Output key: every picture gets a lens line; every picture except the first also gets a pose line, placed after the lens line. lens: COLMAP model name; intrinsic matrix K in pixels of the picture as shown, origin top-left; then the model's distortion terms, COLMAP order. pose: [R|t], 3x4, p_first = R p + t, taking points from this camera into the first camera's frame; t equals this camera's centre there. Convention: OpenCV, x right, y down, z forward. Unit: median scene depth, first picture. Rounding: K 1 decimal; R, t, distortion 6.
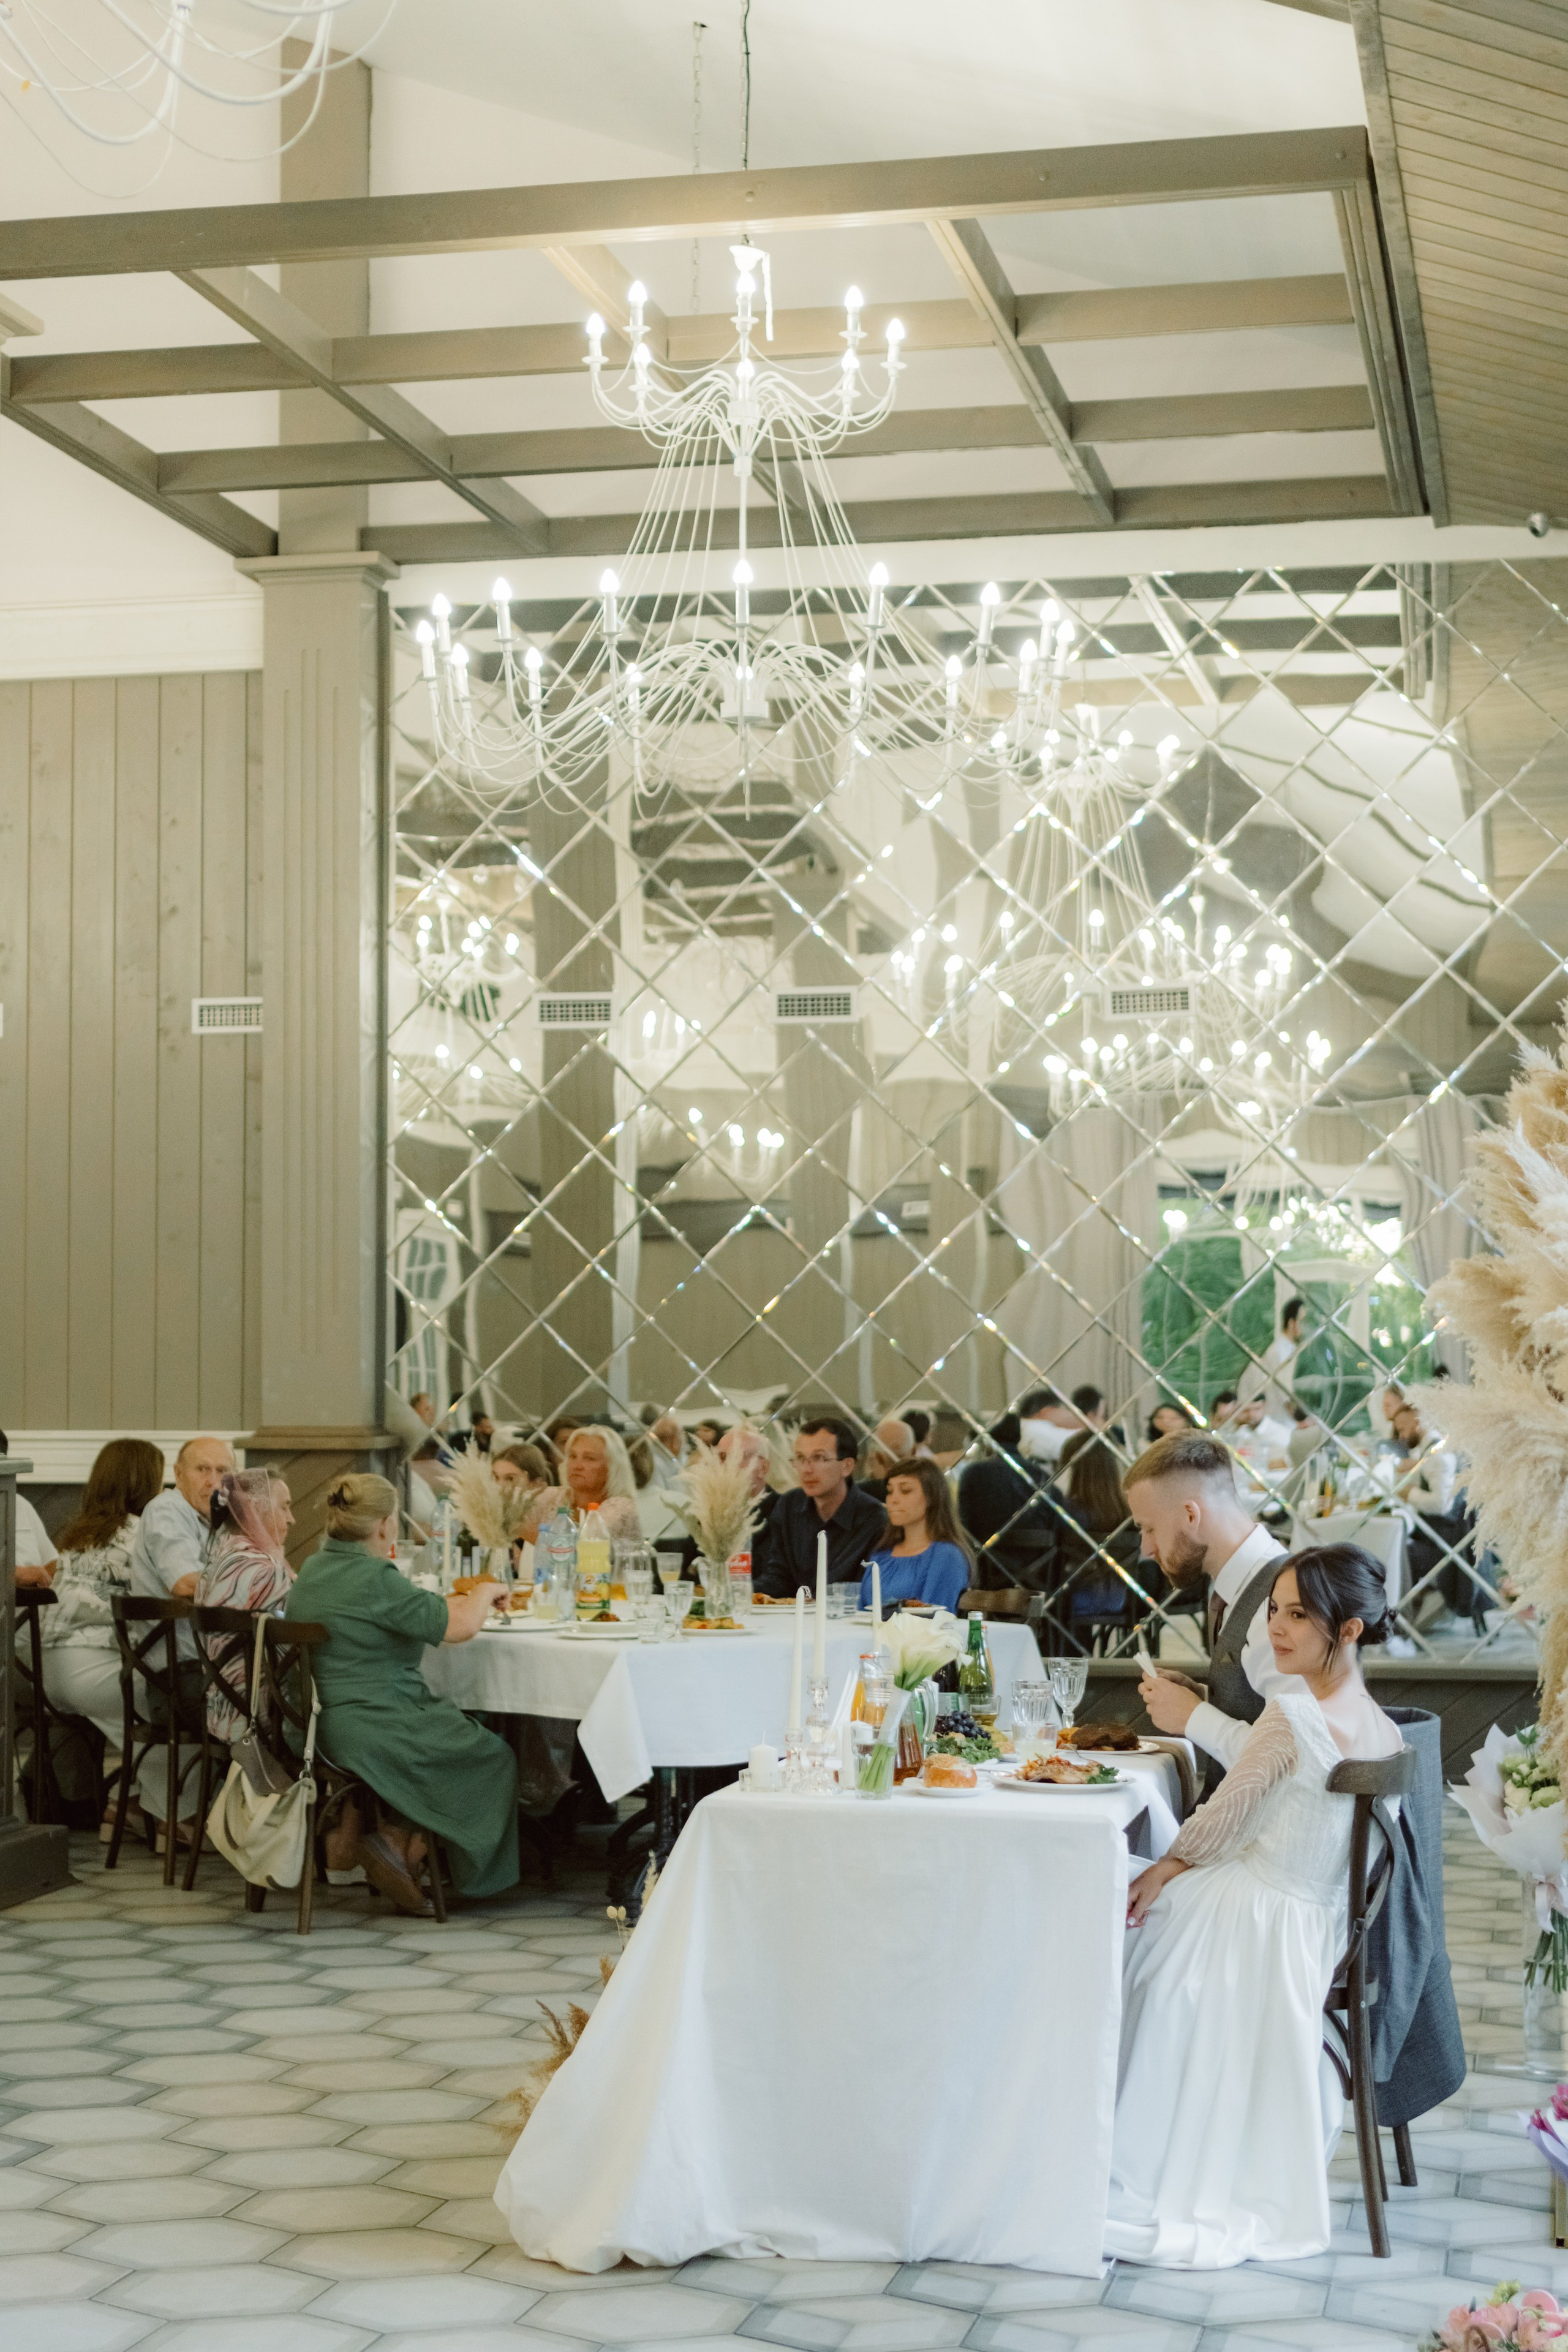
lens RADIAL K [[3717.1, 0, 784.0], [0, 3717.1, 1176.0], [0, 0, 1]] dist [-0.026648, 0.033711]
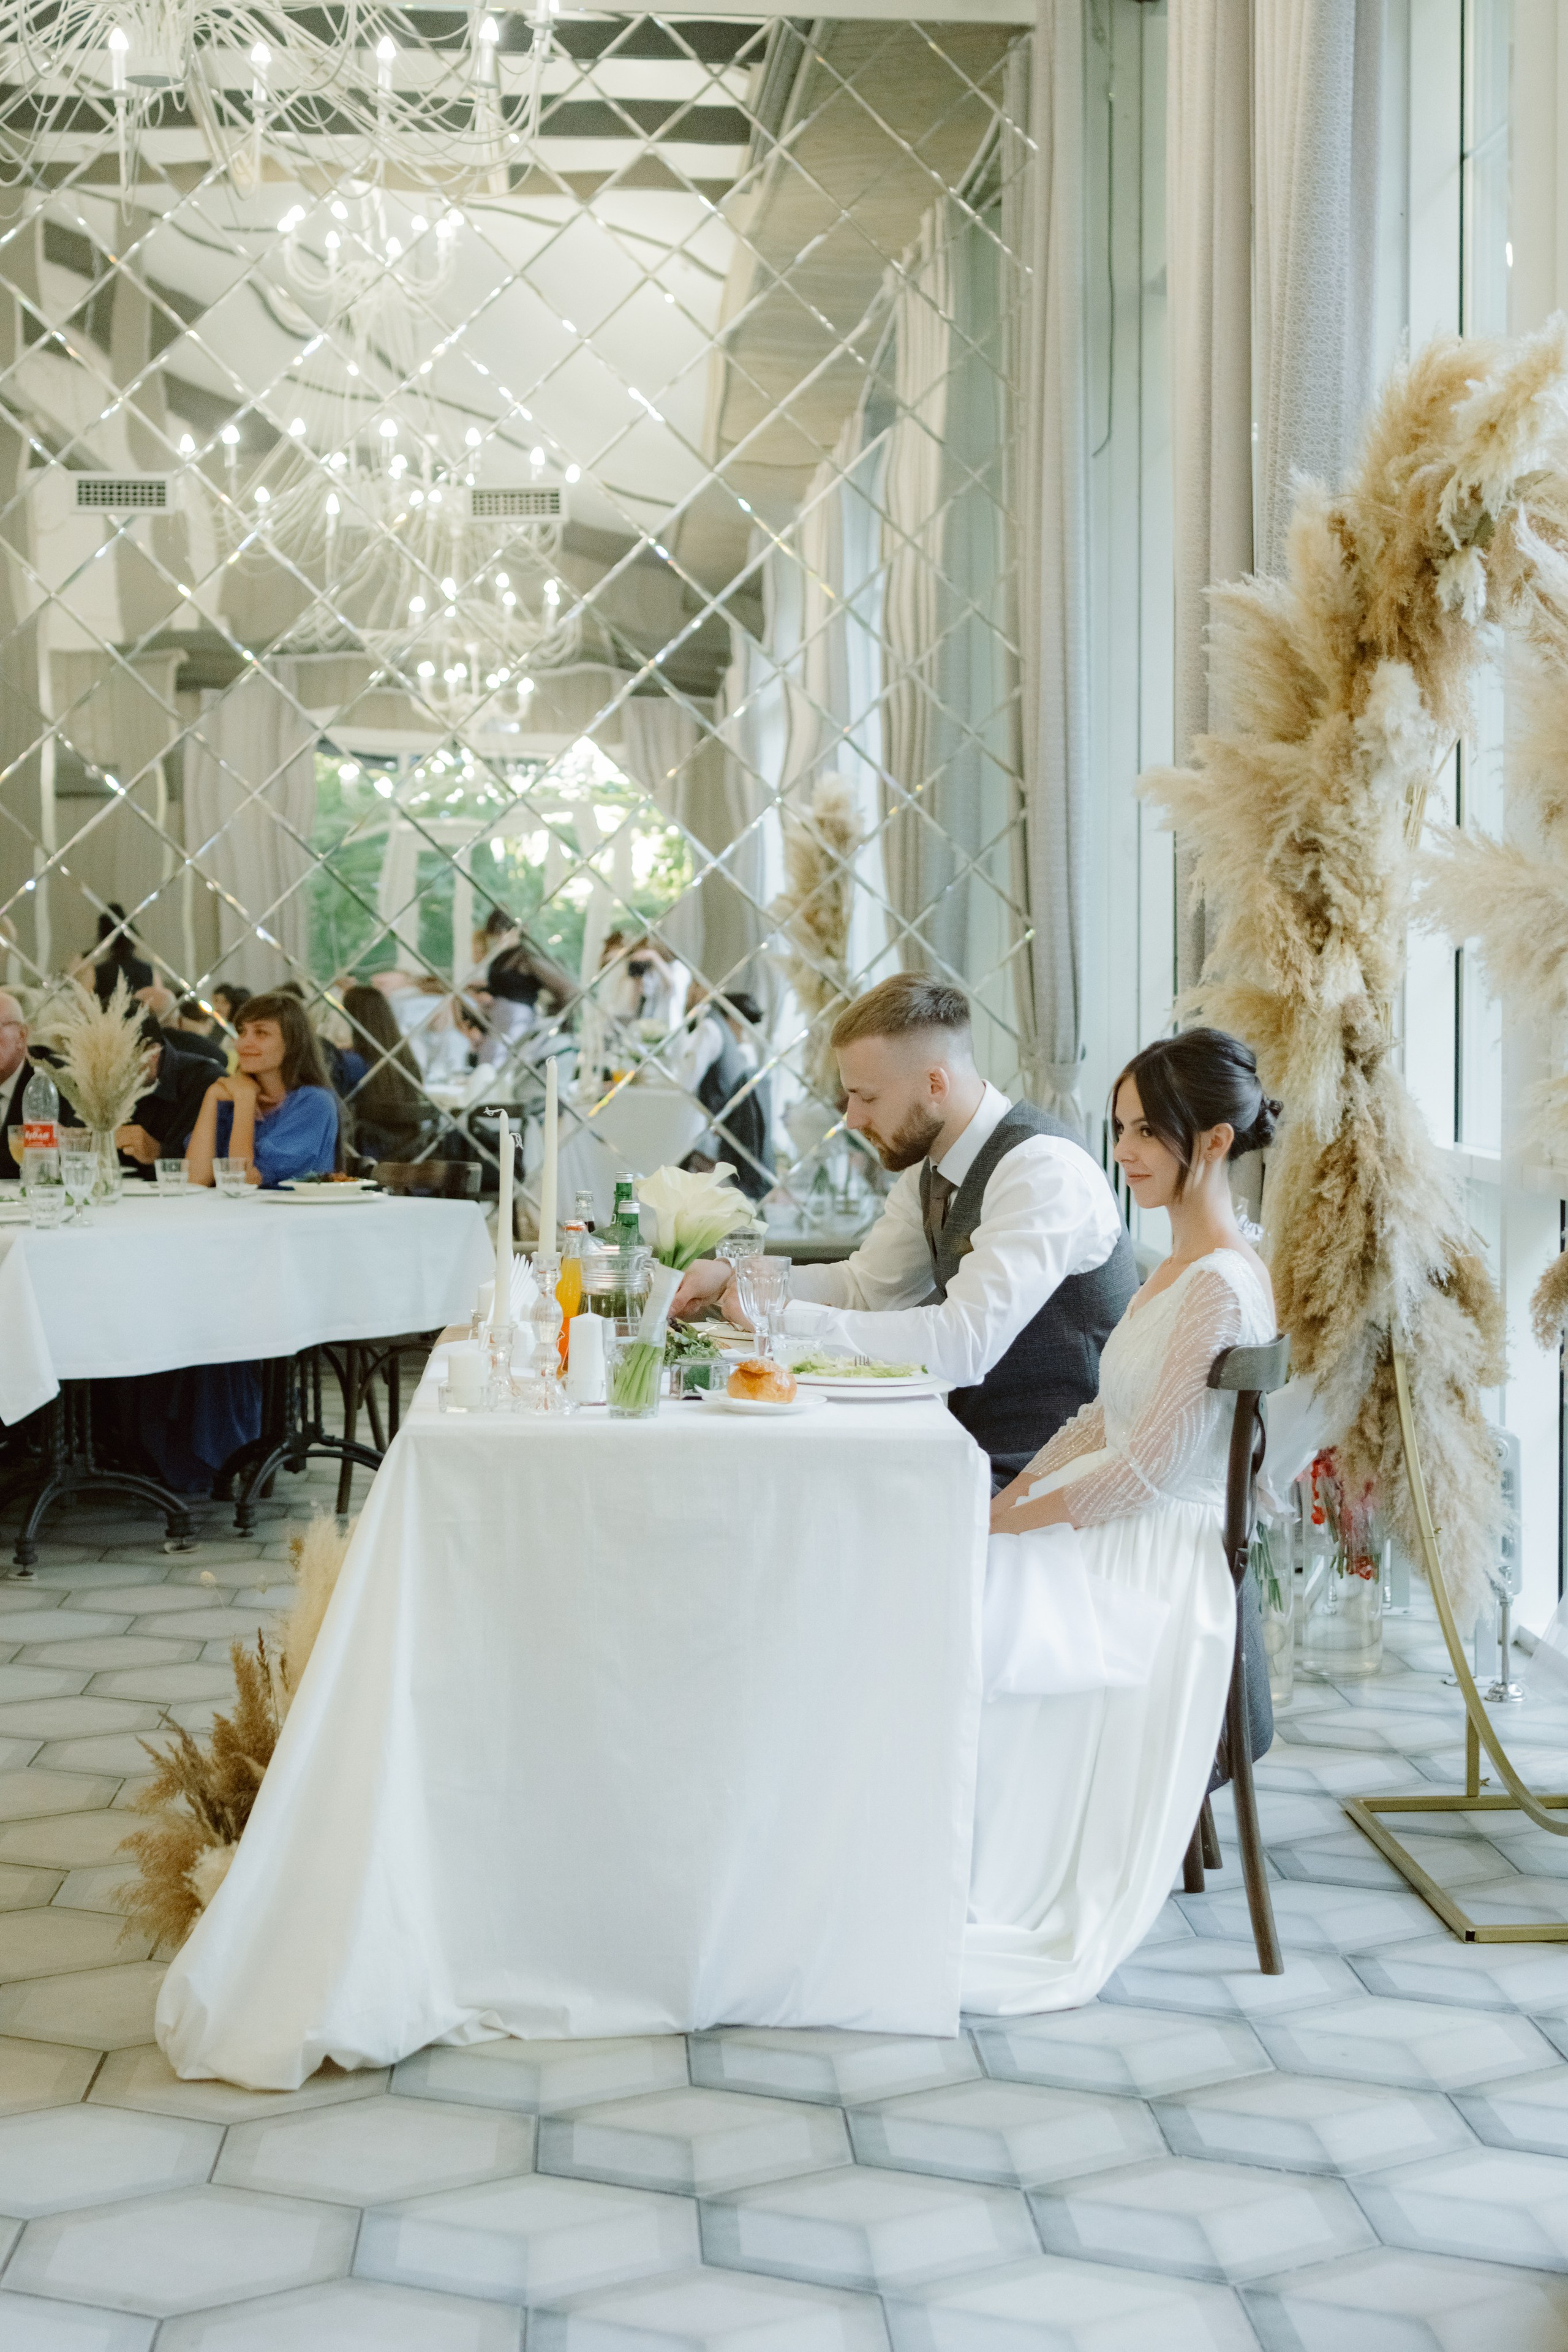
lens RADIAL K [[3553.5, 0, 991.3], [0, 3553.5, 1174.7], [0, 0, 1]] dist [-0.007403, -0.082759]
pose [[0.949310, -0.010079, 0.314181, -0.130084], [-0.023246, 0.994498, 0.102145, 0.047645], [-0.313482, -0.104271, 0.943852, 0.325246]]
